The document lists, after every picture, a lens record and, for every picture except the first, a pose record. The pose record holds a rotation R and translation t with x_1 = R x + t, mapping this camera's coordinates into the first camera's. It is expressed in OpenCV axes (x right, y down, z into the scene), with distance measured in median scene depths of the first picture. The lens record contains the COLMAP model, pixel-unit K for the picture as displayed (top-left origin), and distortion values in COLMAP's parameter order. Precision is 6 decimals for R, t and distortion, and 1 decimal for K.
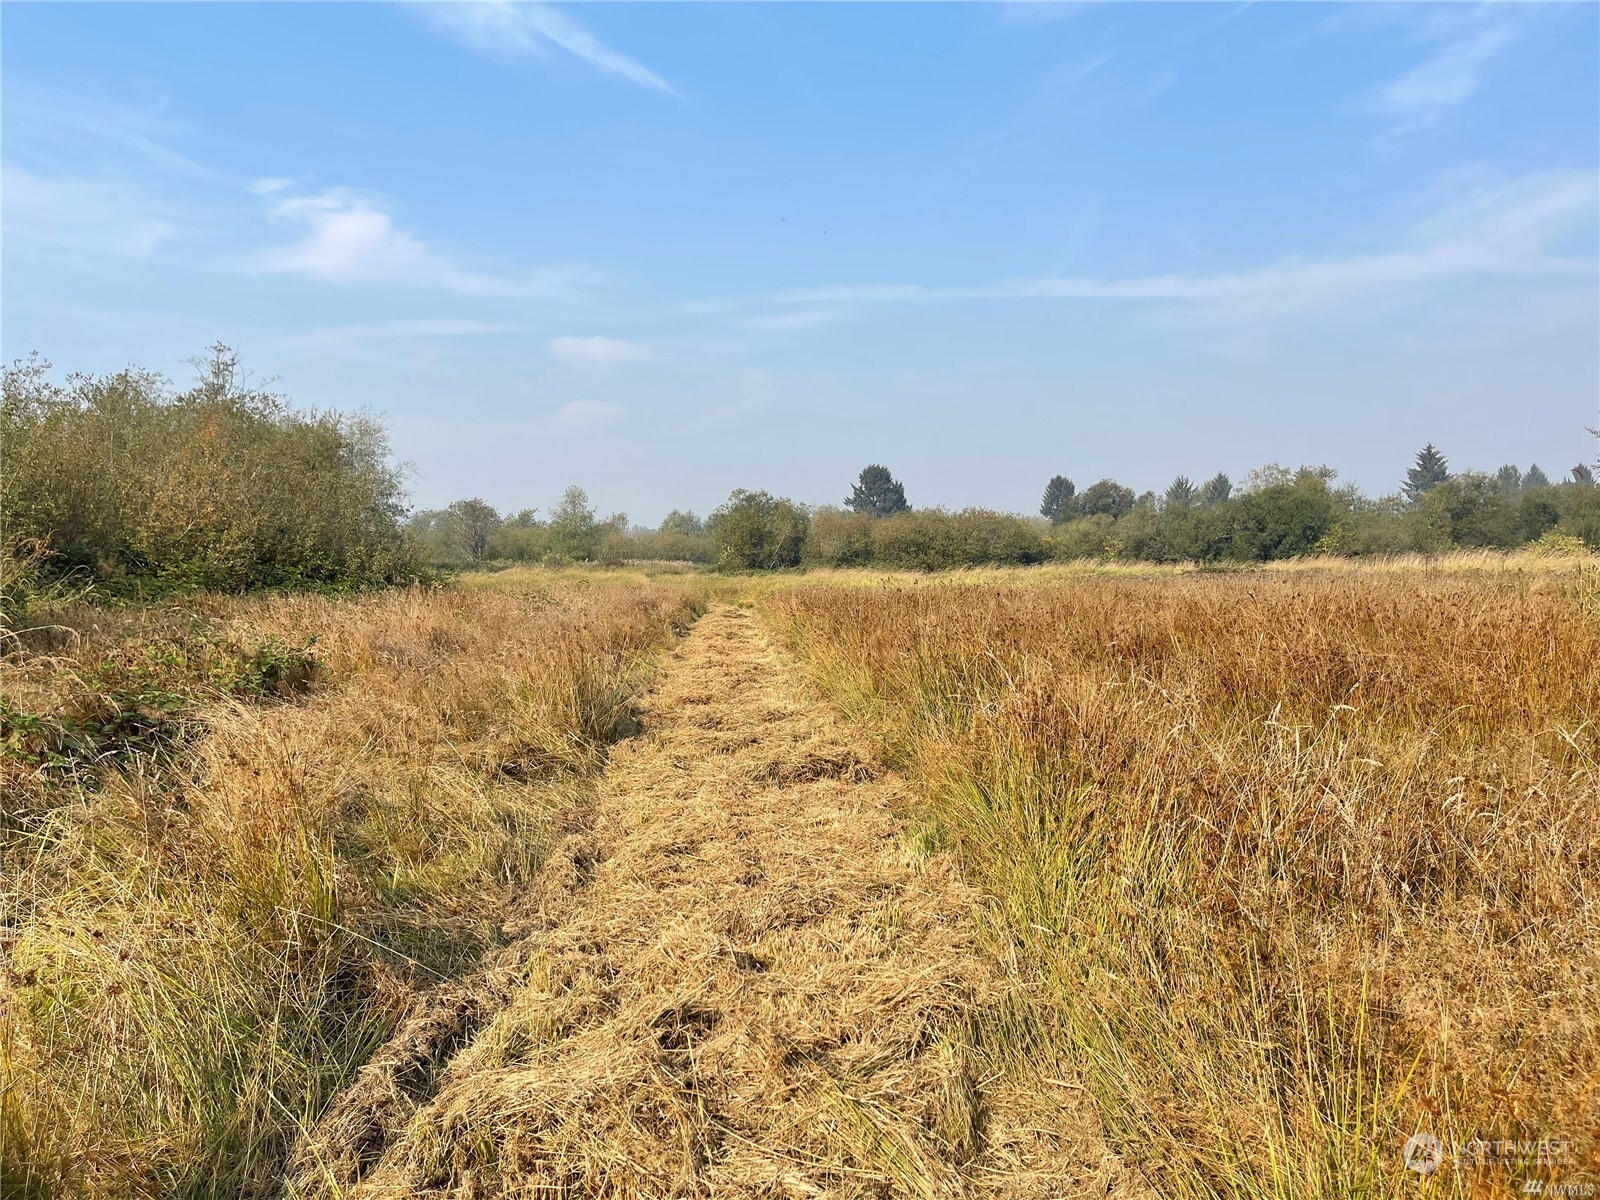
lens RADIAL K [[1187.4, 0, 804.6], [0, 1187.4, 607.7], [0, 0, 1]] dist [0.023091, -0.013501]
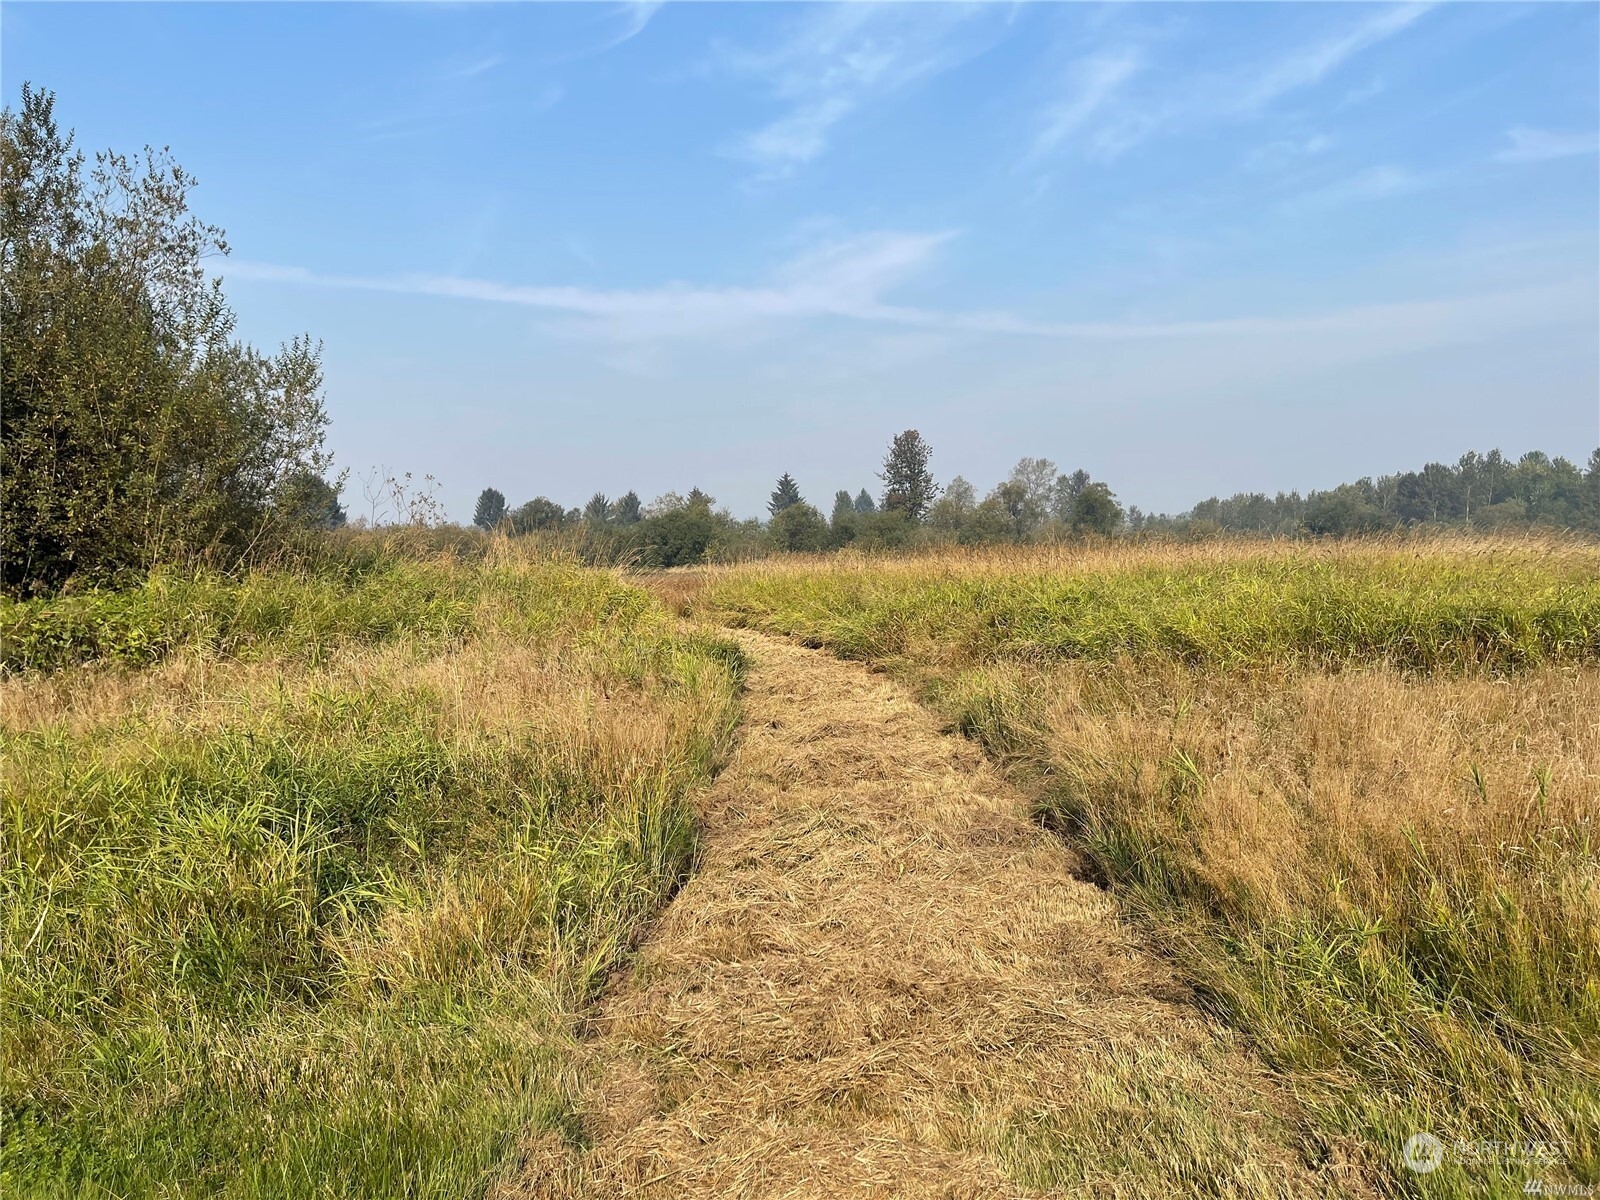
lens RADIAL K [[1187.4, 0, 843.6], [0, 1187.4, 695.8], [0, 0, 1]] dist [0.023091, -0.013501]
pose [[0.869701, -0.056586, 0.490324, -0.097887], [0.021449, 0.996801, 0.076991, 0.007053], [-0.493112, -0.056443, 0.868133, -0.246764]]
